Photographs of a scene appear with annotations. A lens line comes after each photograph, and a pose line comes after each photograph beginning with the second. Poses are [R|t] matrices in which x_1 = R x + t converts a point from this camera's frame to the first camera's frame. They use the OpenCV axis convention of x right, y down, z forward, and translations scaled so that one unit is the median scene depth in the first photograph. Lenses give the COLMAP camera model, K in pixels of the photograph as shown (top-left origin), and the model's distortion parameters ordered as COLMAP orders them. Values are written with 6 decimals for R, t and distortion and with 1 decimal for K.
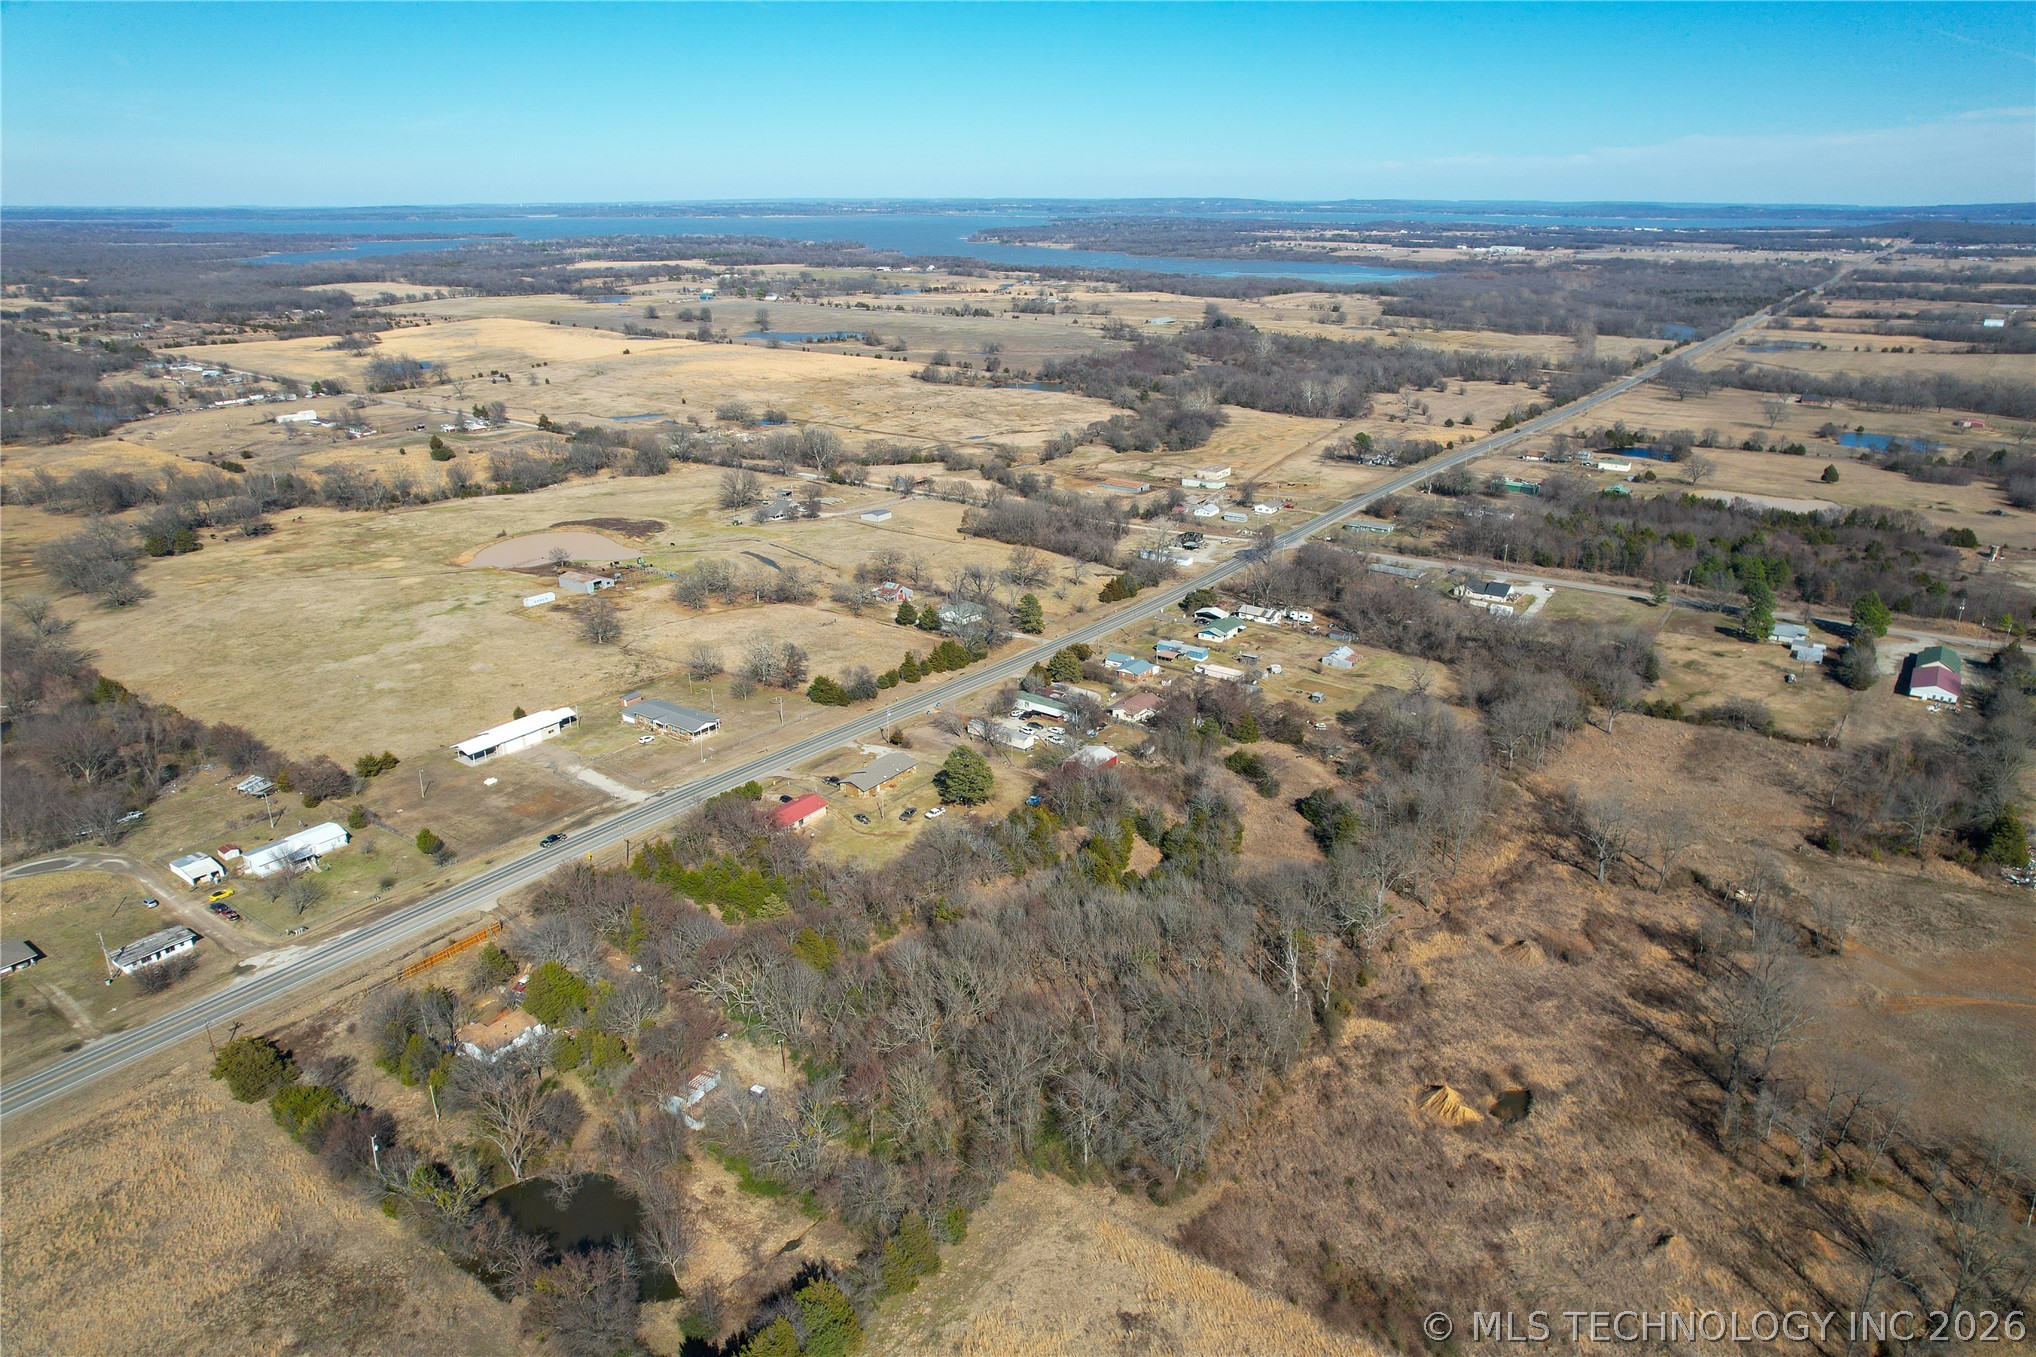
lens RADIAL K [[1313.7, 0, 1029.3], [0, 1313.7, 685.9], [0, 0, 1]] dist [-0.080274, 0.077048]
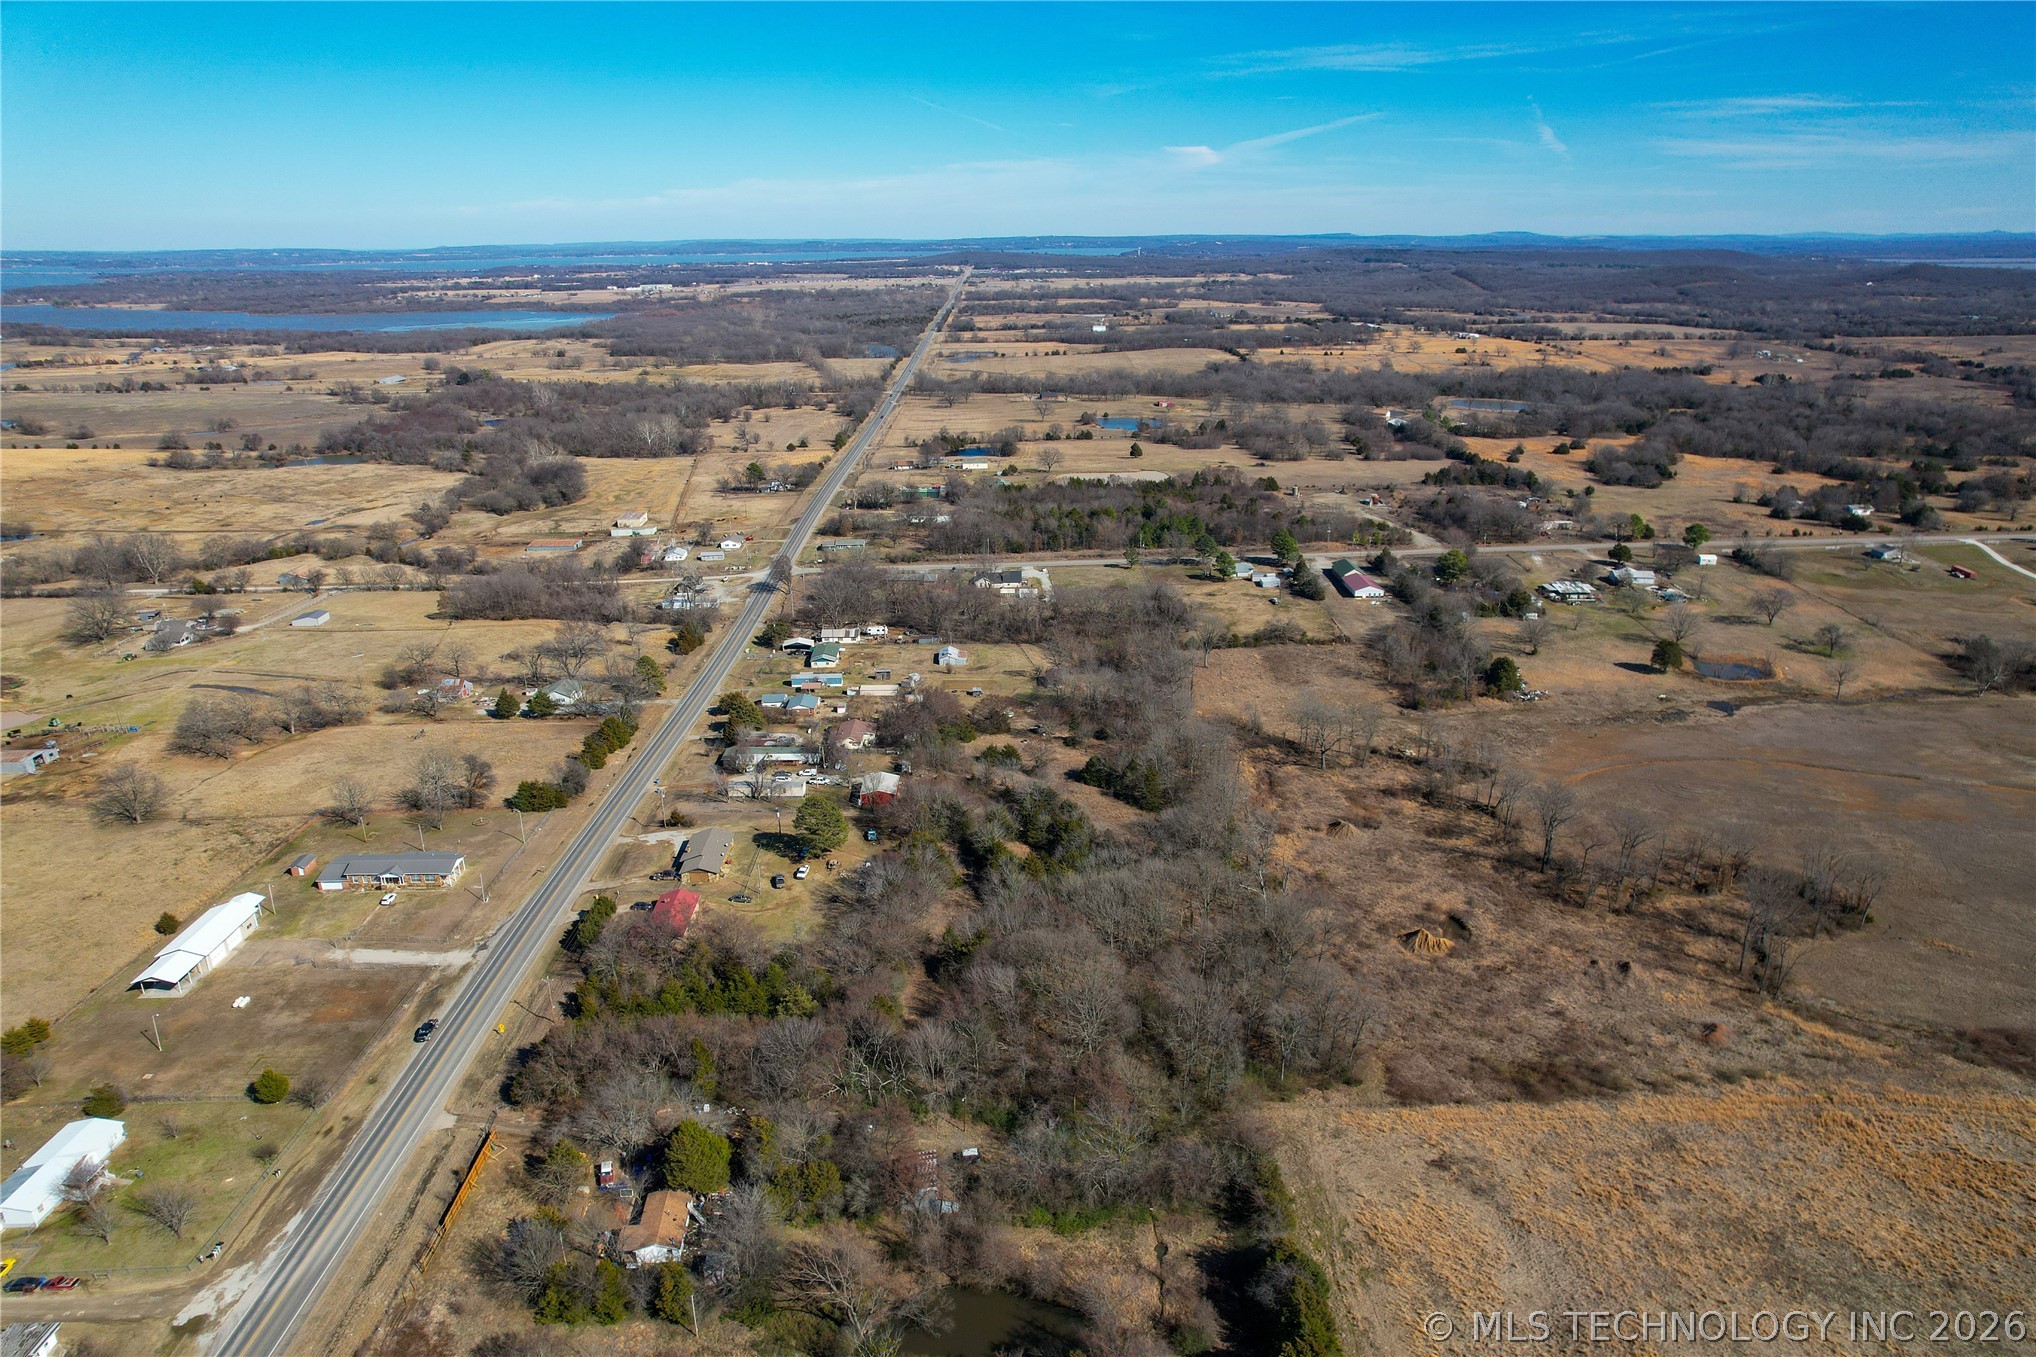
lens RADIAL K [[1313.7, 0, 1029.3], [0, 1313.7, 685.9], [0, 0, 1]] dist [-0.080274, 0.077048]
pose [[0.800127, -0.202501, 0.564614, -0.297991], [0.219122, 0.974912, 0.039132, -0.024209], [-0.558374, 0.092409, 0.824427, 0.071823]]
